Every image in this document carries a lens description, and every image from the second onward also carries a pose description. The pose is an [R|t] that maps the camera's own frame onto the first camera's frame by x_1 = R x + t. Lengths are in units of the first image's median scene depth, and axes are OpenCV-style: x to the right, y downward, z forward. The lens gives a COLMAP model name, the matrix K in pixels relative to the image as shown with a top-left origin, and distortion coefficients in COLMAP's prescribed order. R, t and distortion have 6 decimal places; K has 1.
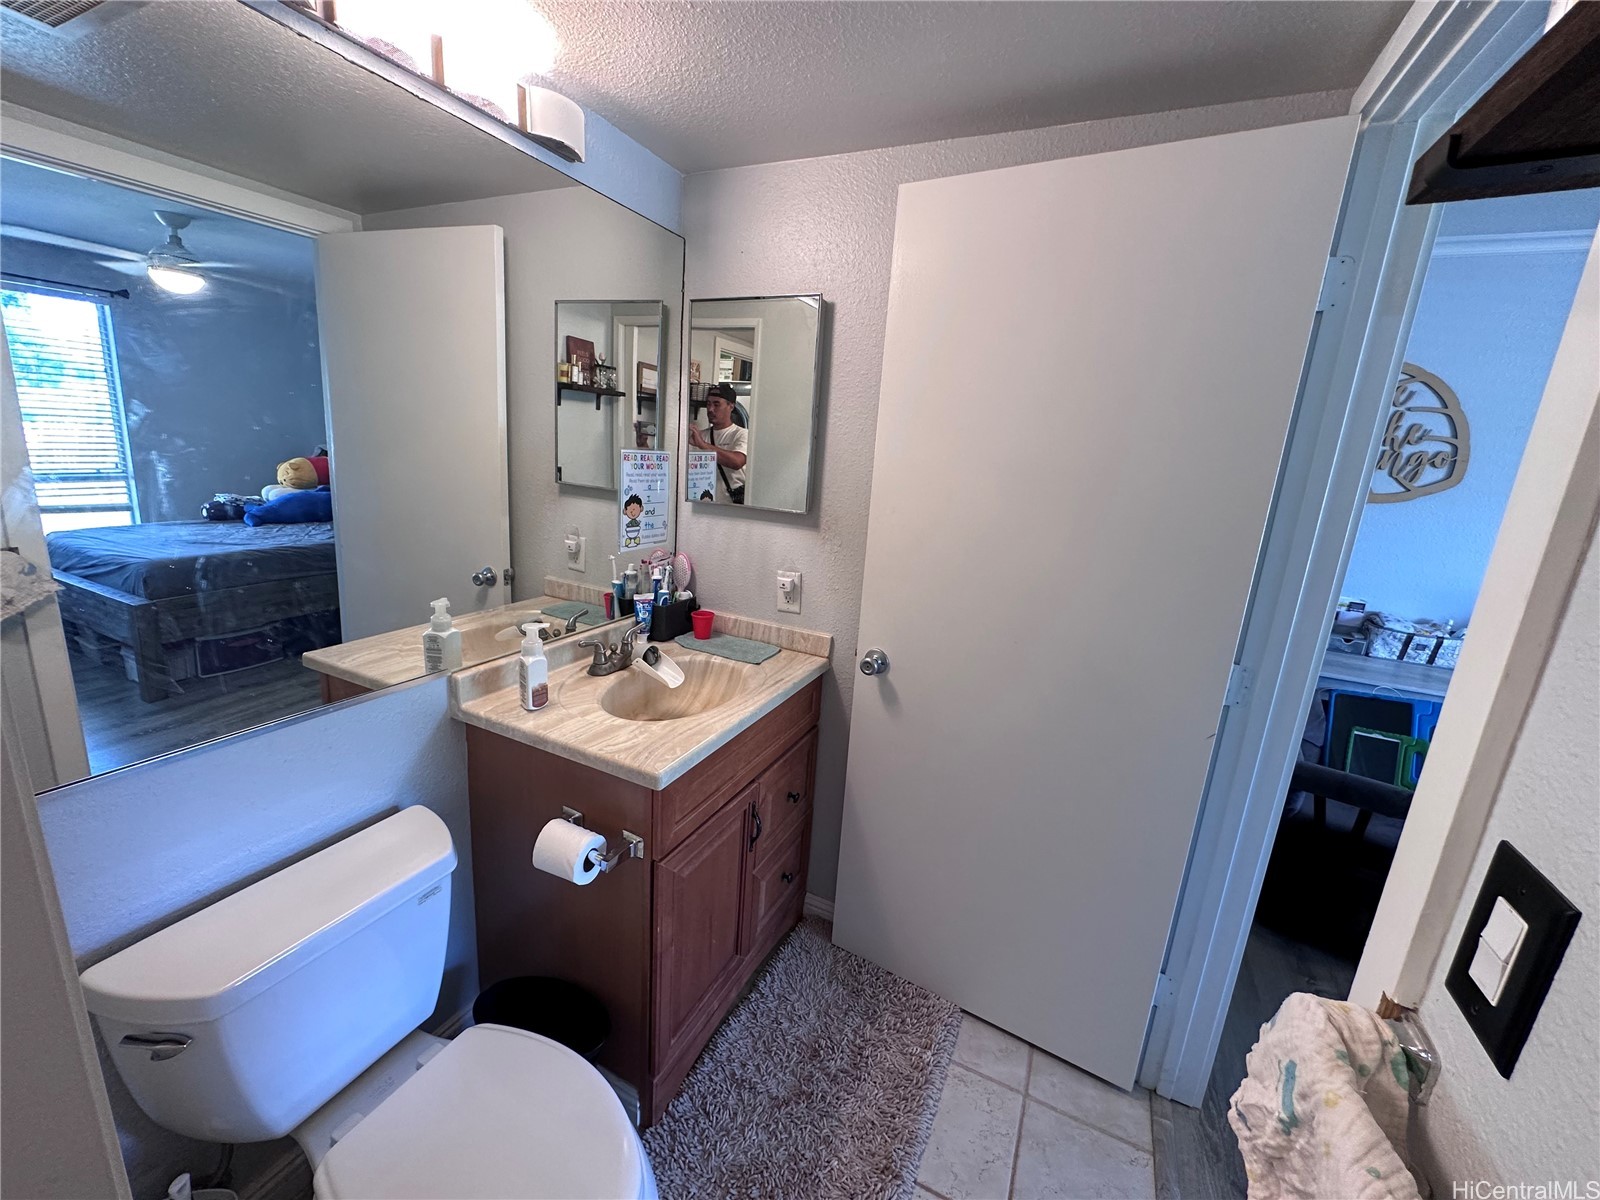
lens RADIAL K [[639.9, 0, 798.1], [0, 639.9, 596.4], [0, 0, 1]] dist [-0.001541, -0.000038]
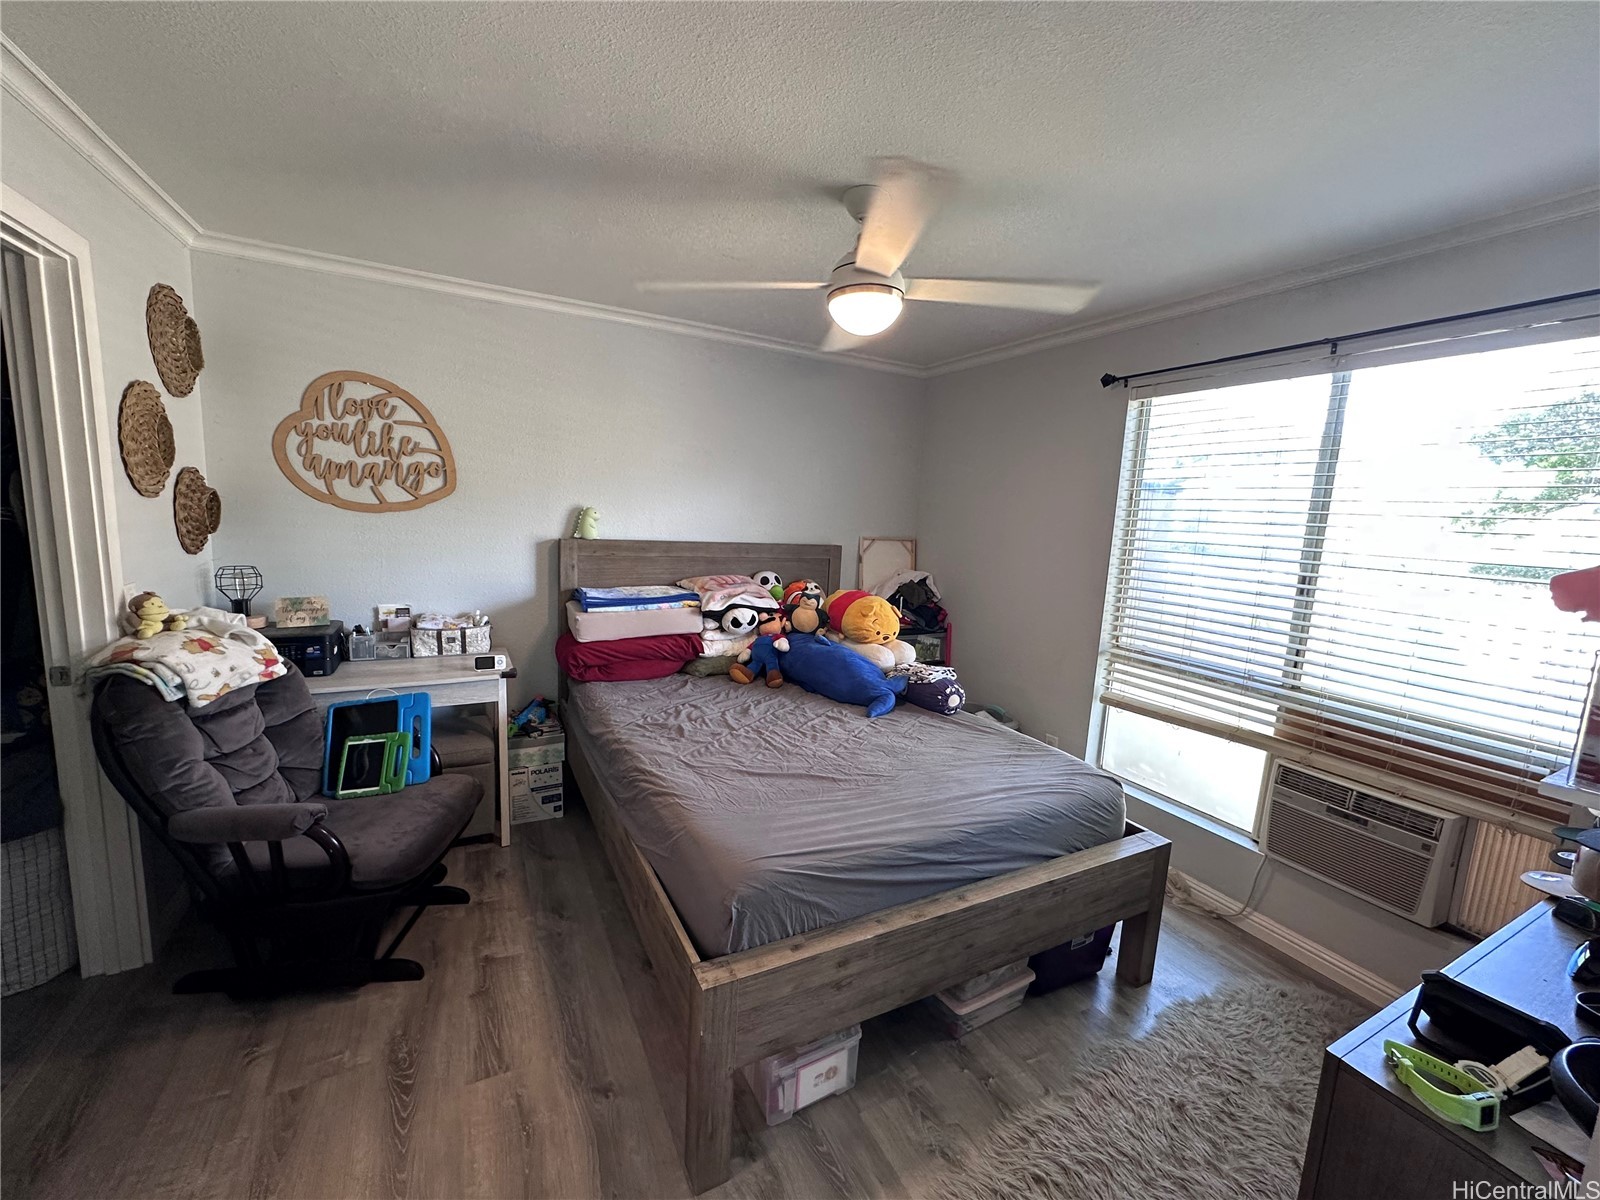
lens RADIAL K [[639.9, 0, 798.3], [0, 639.9, 600.6], [0, 0, 1]] dist [-0.001541, -0.000038]
pose [[0.598768, -0.155193, 0.785743, 0.476875], [0.179229, 0.982131, 0.057403, 0.056544], [-0.780612, 0.106457, 0.615884, -0.144347]]
